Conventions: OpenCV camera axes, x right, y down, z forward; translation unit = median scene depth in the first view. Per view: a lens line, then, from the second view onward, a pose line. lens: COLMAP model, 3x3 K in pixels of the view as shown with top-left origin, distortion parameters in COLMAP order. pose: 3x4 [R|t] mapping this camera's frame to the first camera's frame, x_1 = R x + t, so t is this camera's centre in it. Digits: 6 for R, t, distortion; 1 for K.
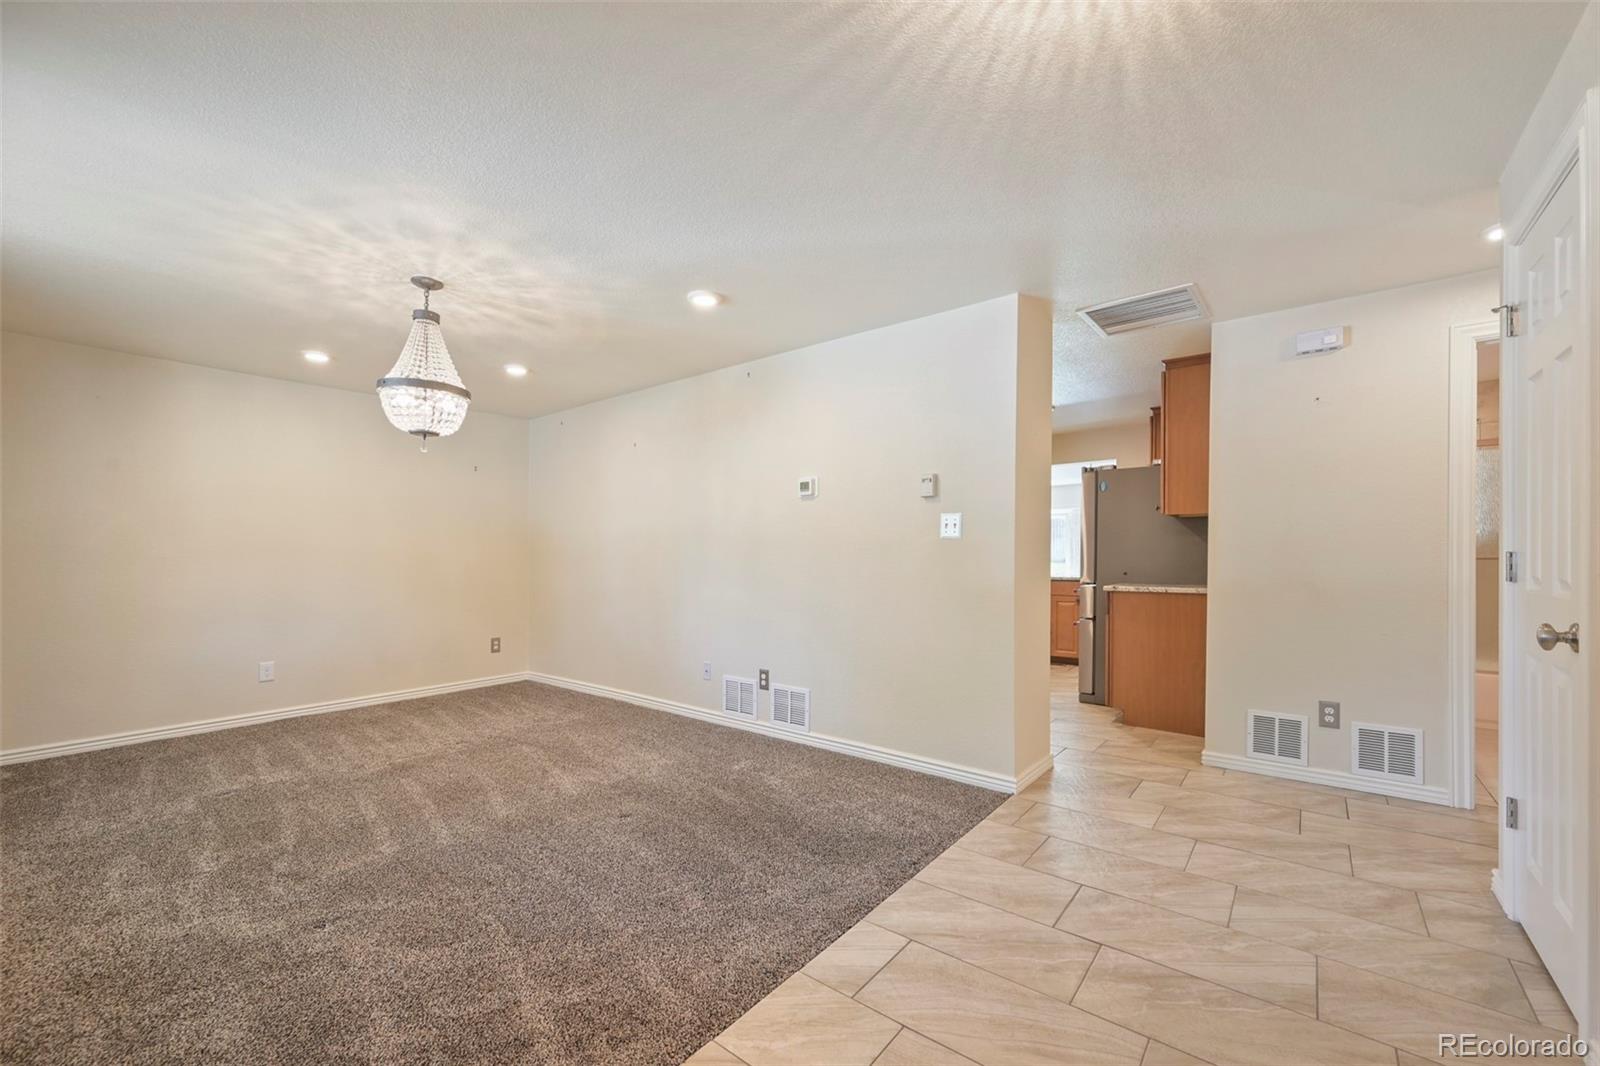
lens RADIAL K [[635.1, 0, 807.6], [0, 635.1, 550.8], [0, 0, 1]] dist [-0.000823, -0.000230]
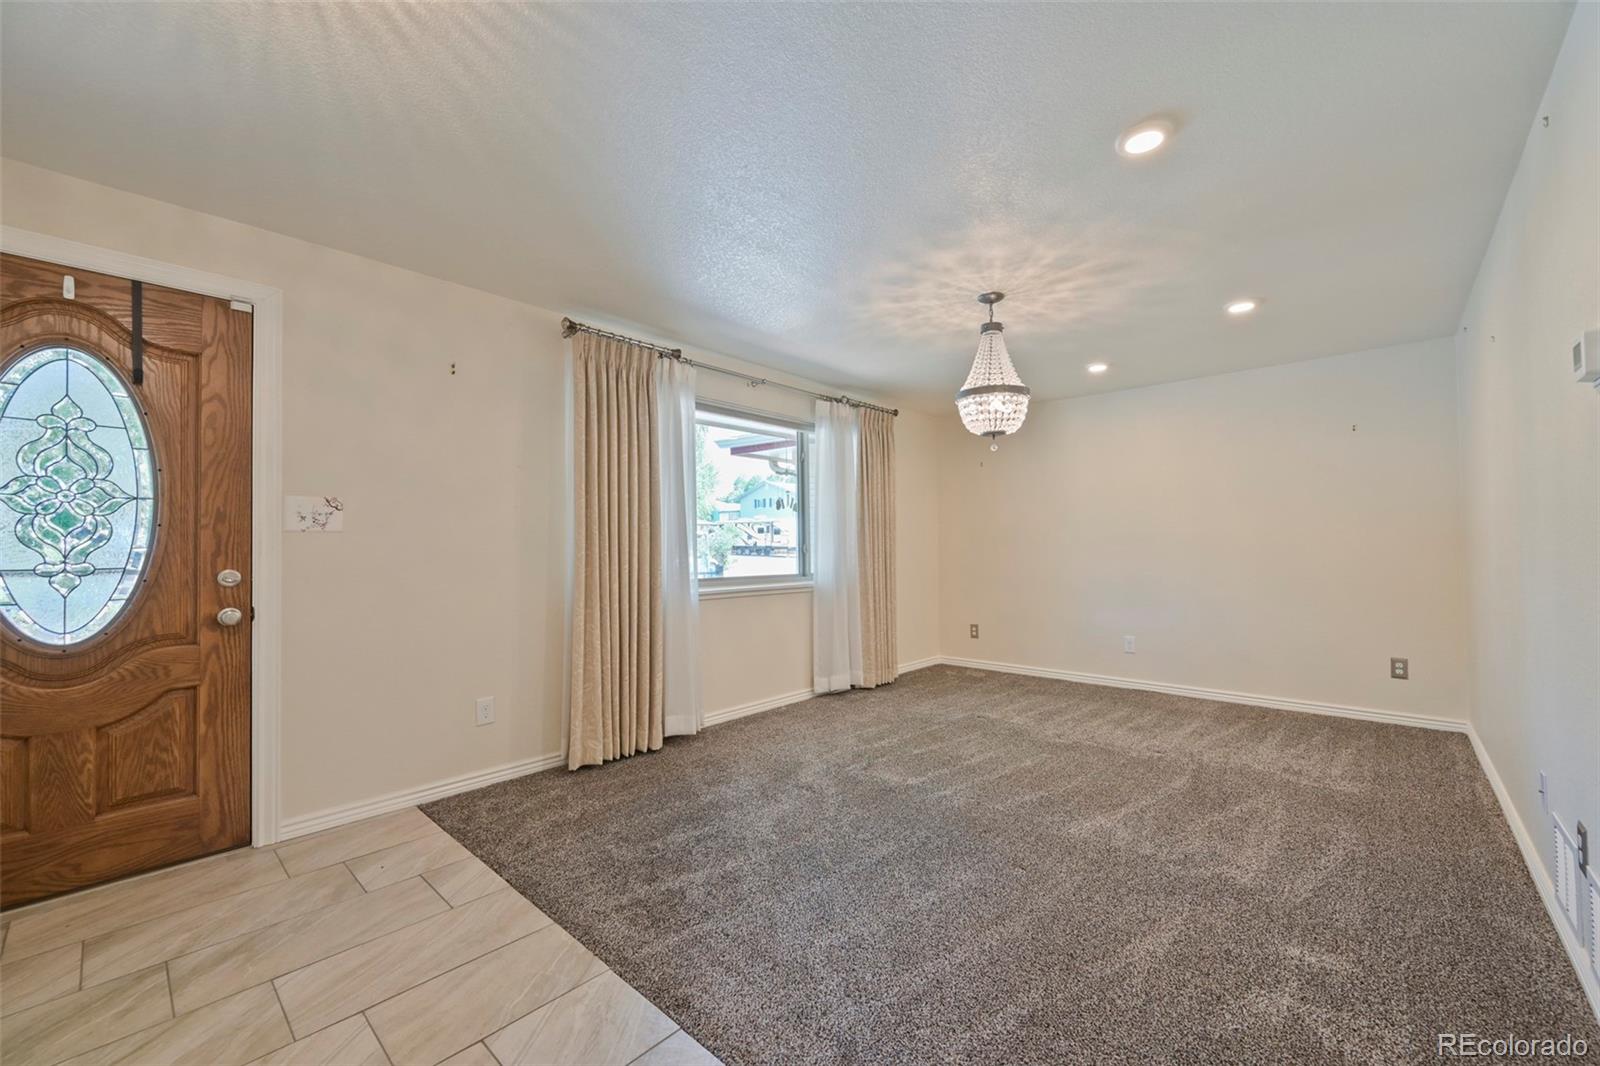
lens RADIAL K [[633.9, 0, 803.3], [0, 633.9, 526.8], [0, 0, 1]] dist [0.000042, -0.000058]
pose [[-0.066825, -0.029333, -0.997333, 0.503575], [0.012236, 0.999469, -0.030215, 0.006144], [0.997690, -0.014223, -0.066431, 0.729186]]
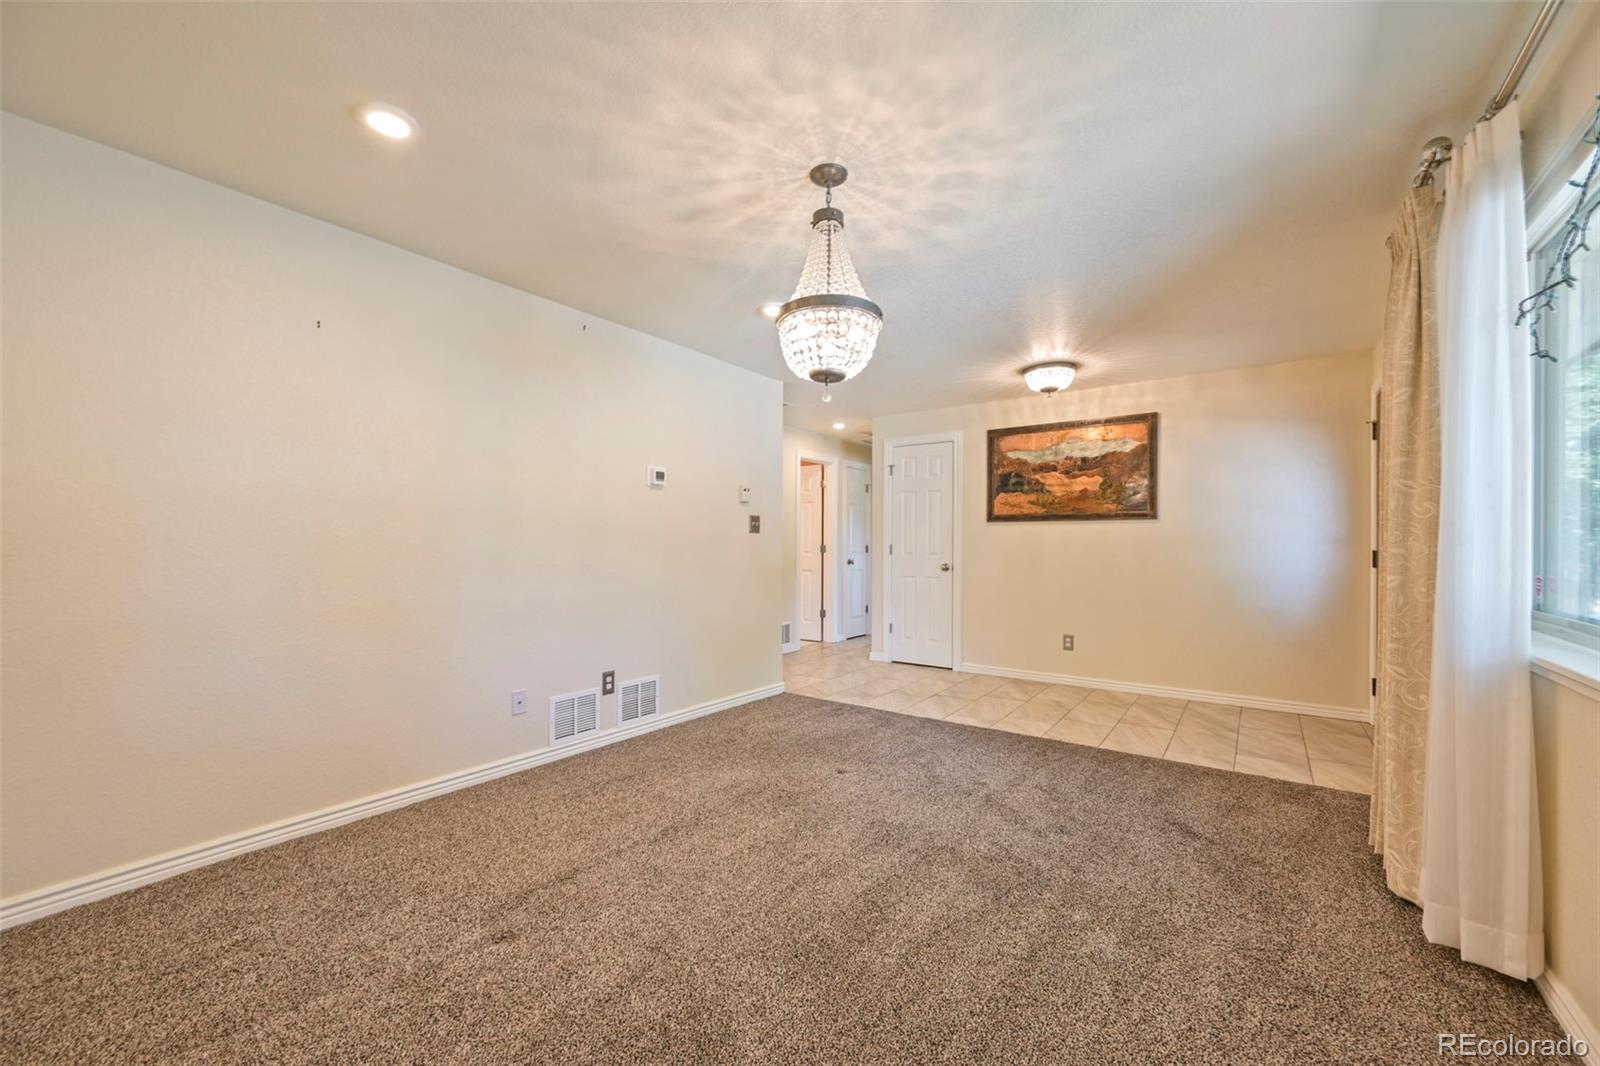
lens RADIAL K [[635.1, 0, 807.6], [0, 635.1, 550.8], [0, 0, 1]] dist [-0.000823, -0.000230]
pose [[-0.052336, -0.002470, 0.998626, -1.321902], [-0.007260, 0.999971, 0.002093, 0.018088], [-0.998603, -0.007140, -0.052353, 1.043540]]
